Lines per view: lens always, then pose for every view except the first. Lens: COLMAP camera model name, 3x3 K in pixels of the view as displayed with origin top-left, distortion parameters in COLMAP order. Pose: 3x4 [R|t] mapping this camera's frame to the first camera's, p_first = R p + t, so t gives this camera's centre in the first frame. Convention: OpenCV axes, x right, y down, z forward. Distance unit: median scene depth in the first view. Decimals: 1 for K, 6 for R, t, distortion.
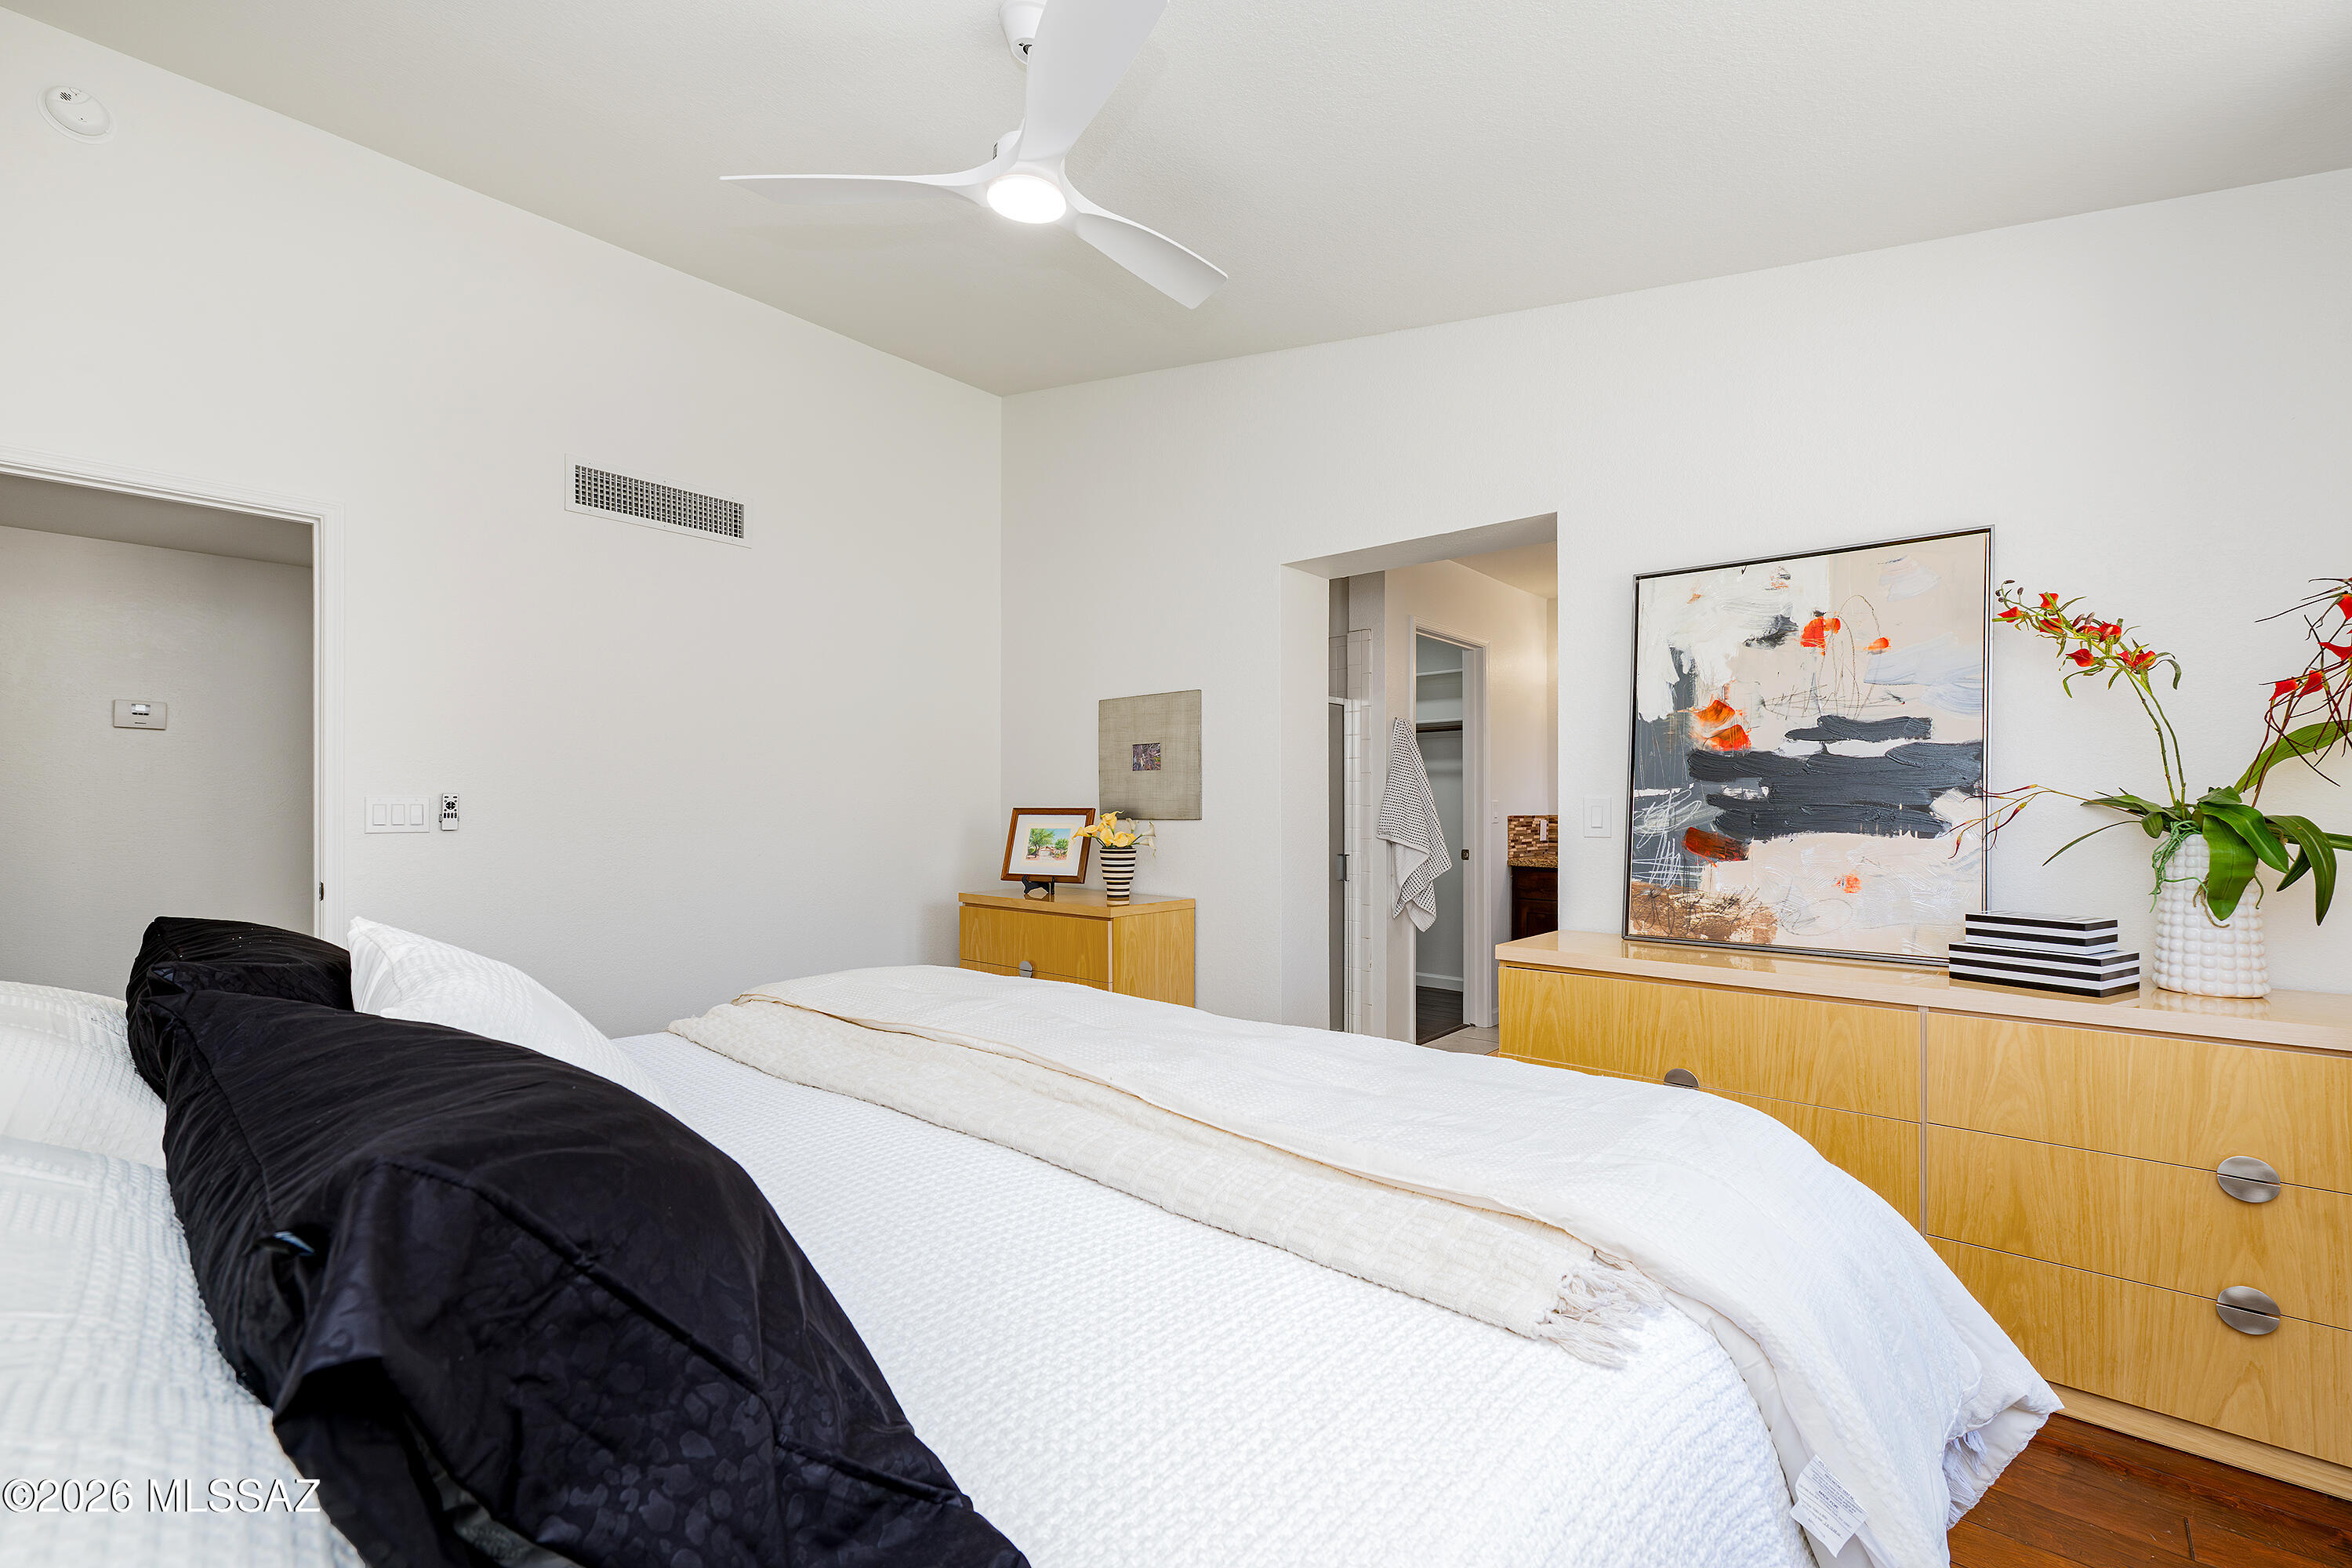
lens RADIAL K [[947.0, 0, 1176.2], [0, 947.0, 811.3], [0, 0, 1]] dist [-0.000989, -0.000108]
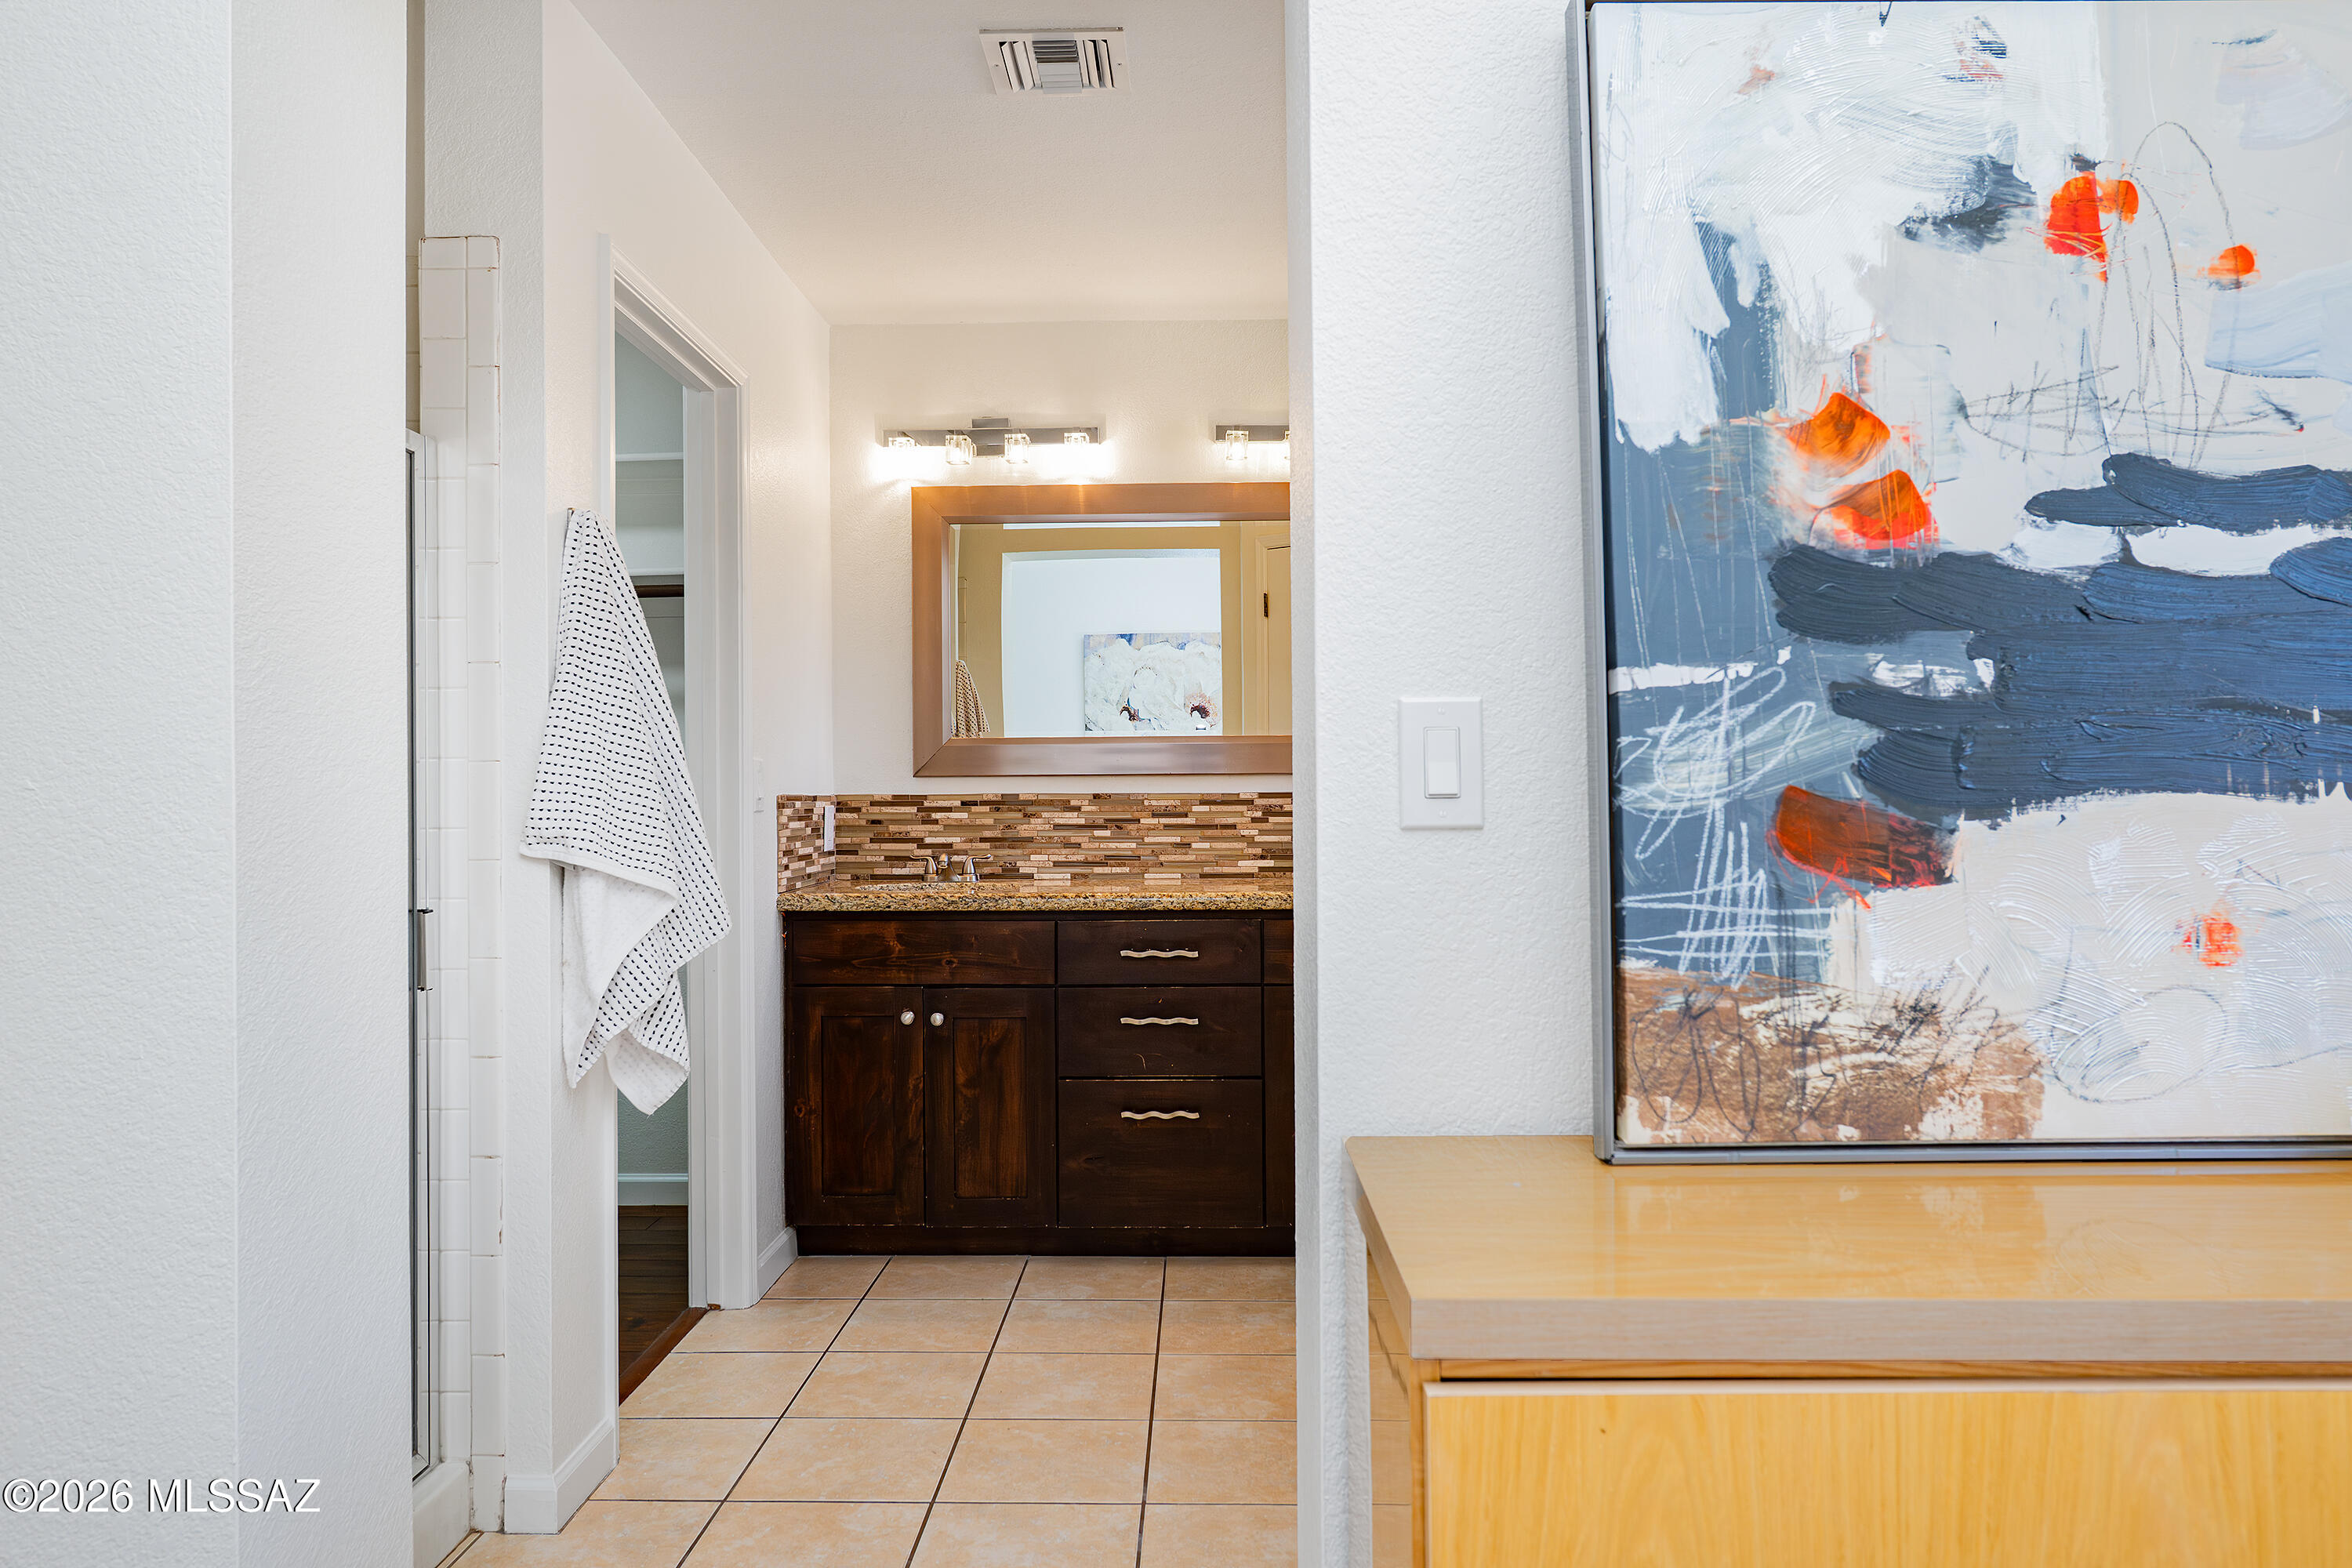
lens RADIAL K [[1575.1, 0, 1152.9], [0, 1575.1, 786.0], [0, 0, 1]] dist [-0.002097, 0.000086]
pose [[0.768544, -0.005299, 0.639775, 0.045166], [0.013503, 0.999877, -0.007939, 0.018293], [-0.639655, 0.014740, 0.768521, 0.740261]]
